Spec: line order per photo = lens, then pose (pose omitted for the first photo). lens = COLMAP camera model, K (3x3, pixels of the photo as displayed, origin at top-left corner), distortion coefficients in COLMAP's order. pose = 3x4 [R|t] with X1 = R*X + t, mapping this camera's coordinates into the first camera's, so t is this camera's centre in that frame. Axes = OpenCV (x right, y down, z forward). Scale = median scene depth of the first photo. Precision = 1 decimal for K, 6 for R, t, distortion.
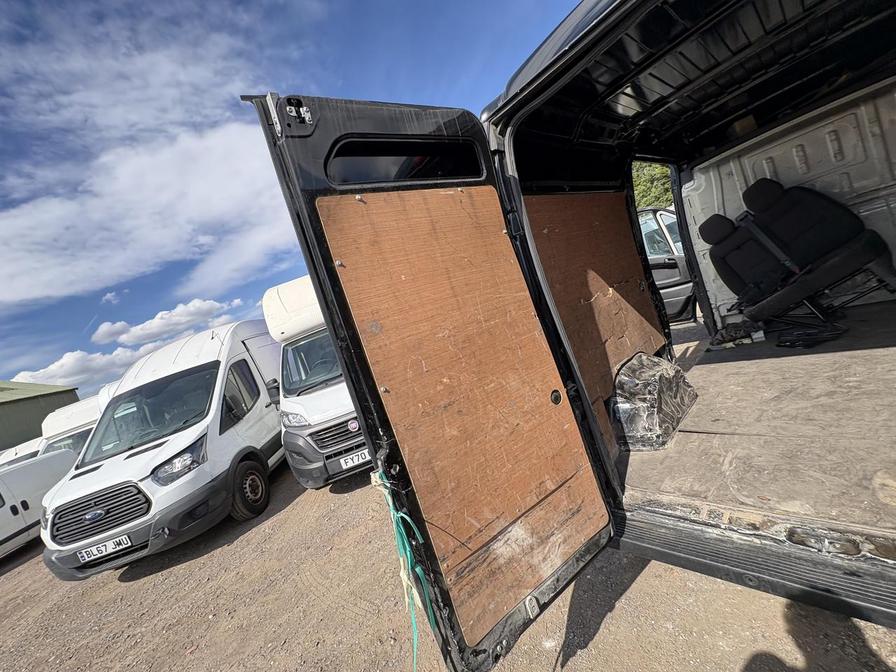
lens RADIAL K [[354.7, 0, 449.1], [0, 354.7, 334.2], [0, 0, 1]] dist [0.000424, 0.000217]
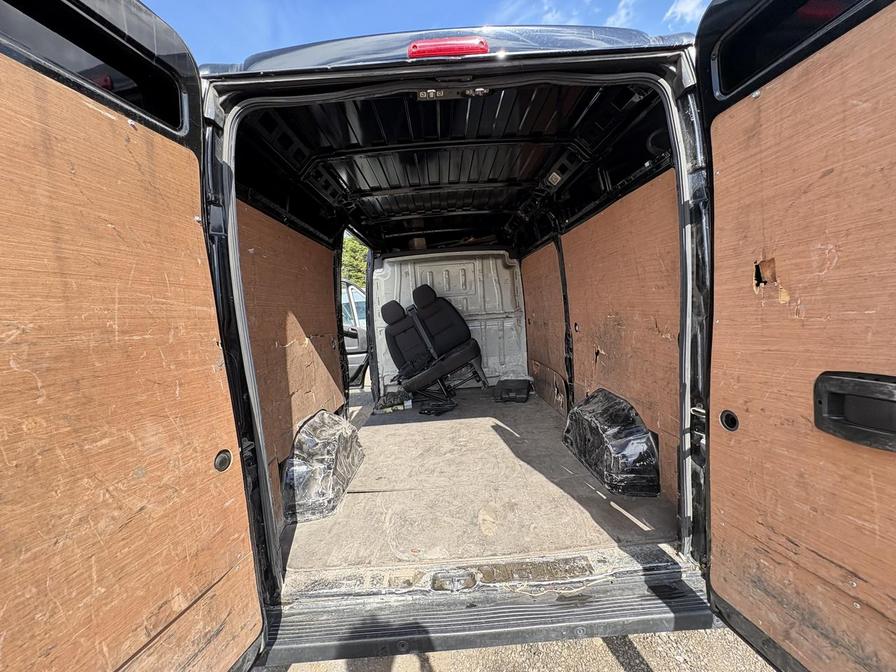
lens RADIAL K [[354.7, 0, 449.1], [0, 354.7, 334.2], [0, 0, 1]] dist [0.000424, 0.000217]
pose [[0.641374, 0.226299, 0.733095, 0.005169], [-0.099244, 0.971954, -0.213205, 0.027020], [-0.760782, 0.063990, 0.645845, 0.121010]]
